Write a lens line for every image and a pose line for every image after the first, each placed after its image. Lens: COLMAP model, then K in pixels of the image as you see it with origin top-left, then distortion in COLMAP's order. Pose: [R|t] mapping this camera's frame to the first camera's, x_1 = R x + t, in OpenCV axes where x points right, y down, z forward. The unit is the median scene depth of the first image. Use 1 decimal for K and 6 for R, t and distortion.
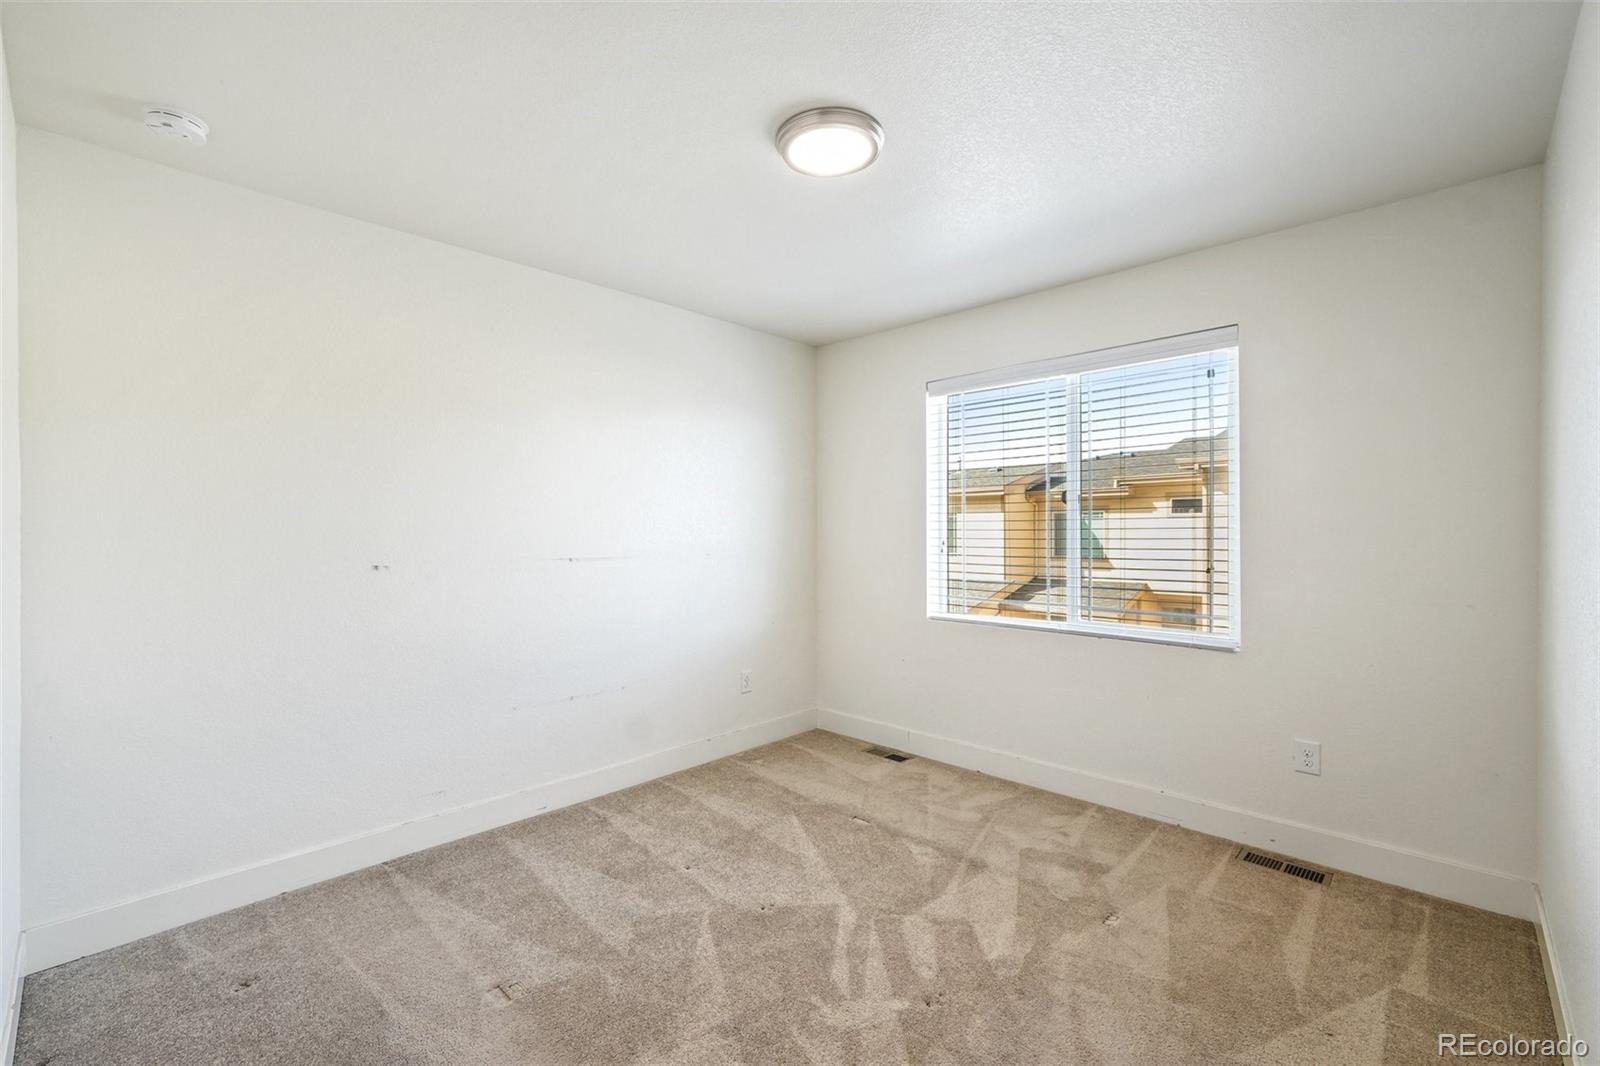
lens RADIAL K [[669.7, 0, 803.4], [0, 669.7, 524.3], [0, 0, 1]] dist [-0.003208, -0.000029]
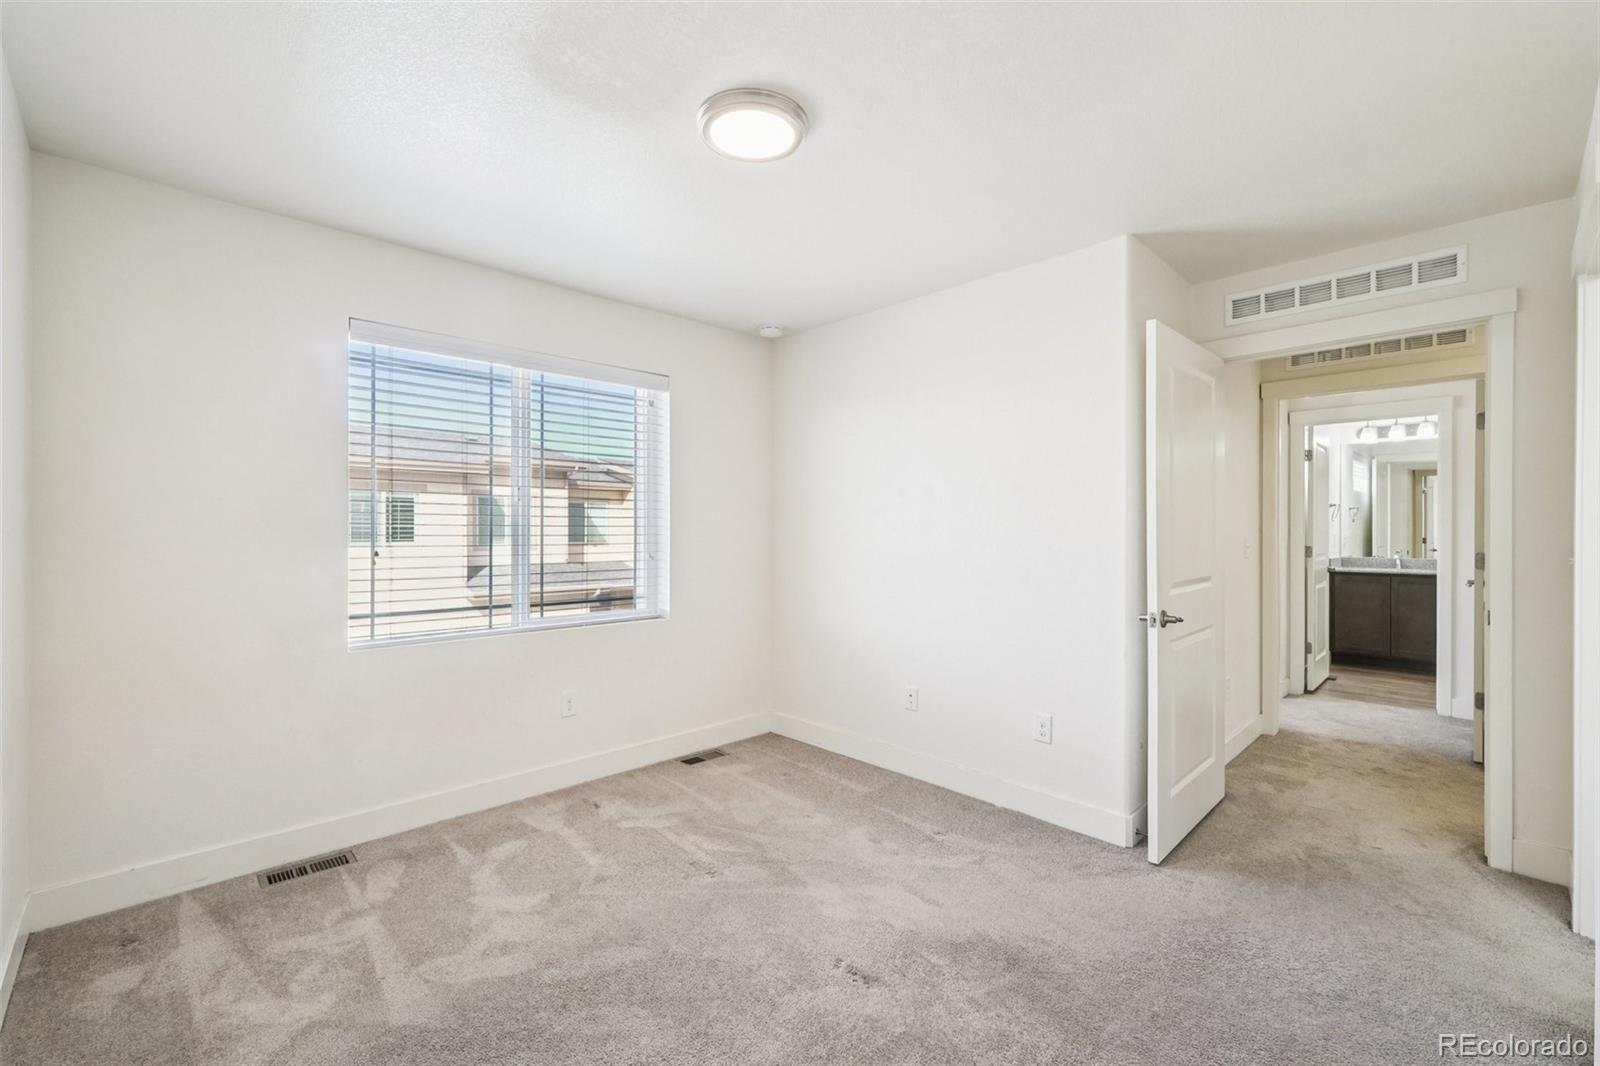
lens RADIAL K [[682.9, 0, 803.4], [0, 682.9, 526.5], [0, 0, 1]] dist [0.001422, 0.000361]
pose [[0.035263, 0.004142, 0.999369, -0.629234], [-0.015403, 0.999875, -0.003601, 0.004972], [-0.999259, -0.015266, 0.035323, 0.594214]]
